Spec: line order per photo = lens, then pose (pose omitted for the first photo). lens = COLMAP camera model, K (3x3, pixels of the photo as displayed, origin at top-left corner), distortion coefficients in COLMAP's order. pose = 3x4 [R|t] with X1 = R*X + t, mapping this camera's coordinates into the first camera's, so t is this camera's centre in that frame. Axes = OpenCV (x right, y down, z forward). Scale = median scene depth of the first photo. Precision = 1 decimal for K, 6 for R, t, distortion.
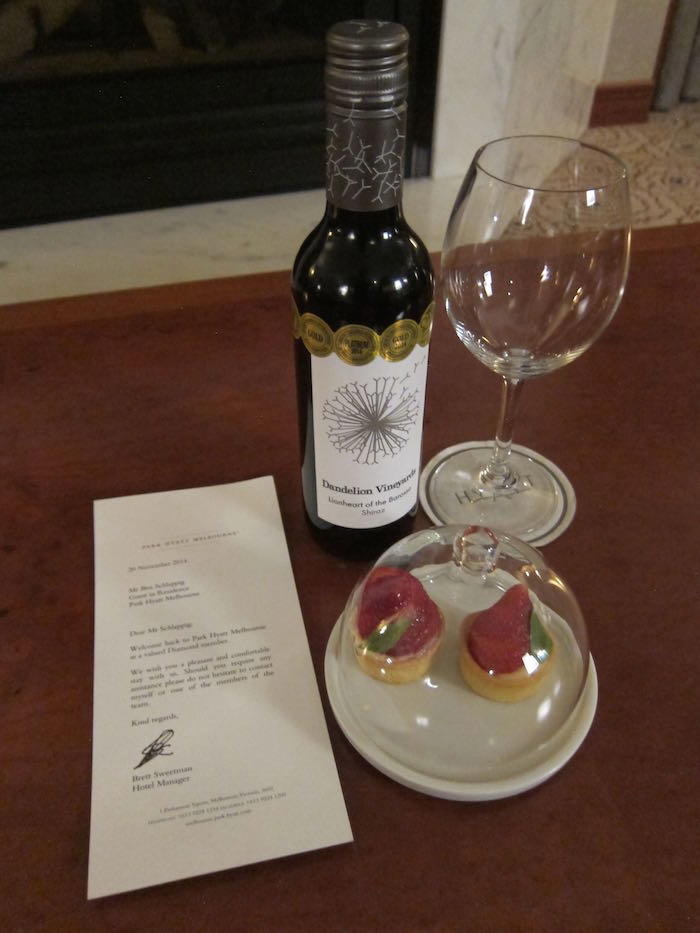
lens RADIAL K [[771.1, 0, 350.0], [0, 771.1, 466.5], [0, 0, 1]] dist [-0.073092, 0.003488]
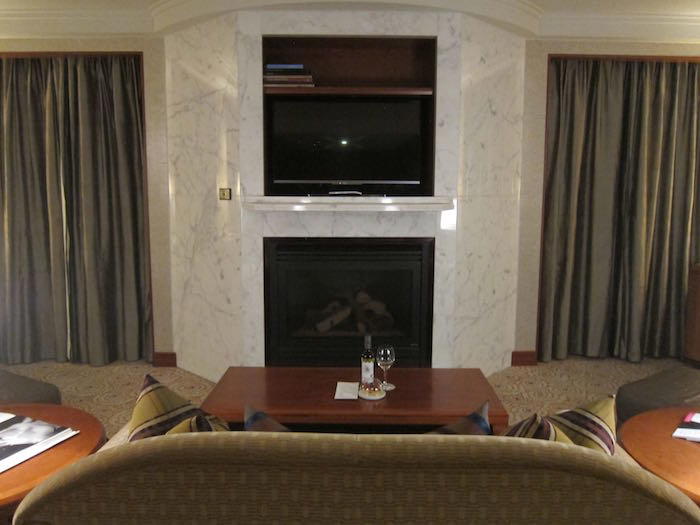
lens RADIAL K [[578.6, 0, 350.0], [0, 578.6, 262.5], [0, 0, 1]] dist [-0.073092, 0.003488]
pose [[0.964883, 0.038006, -0.259916, 0.294649], [-0.180636, 0.814389, -0.551490, 0.518619], [0.190713, 0.579074, 0.792655, -1.016840]]
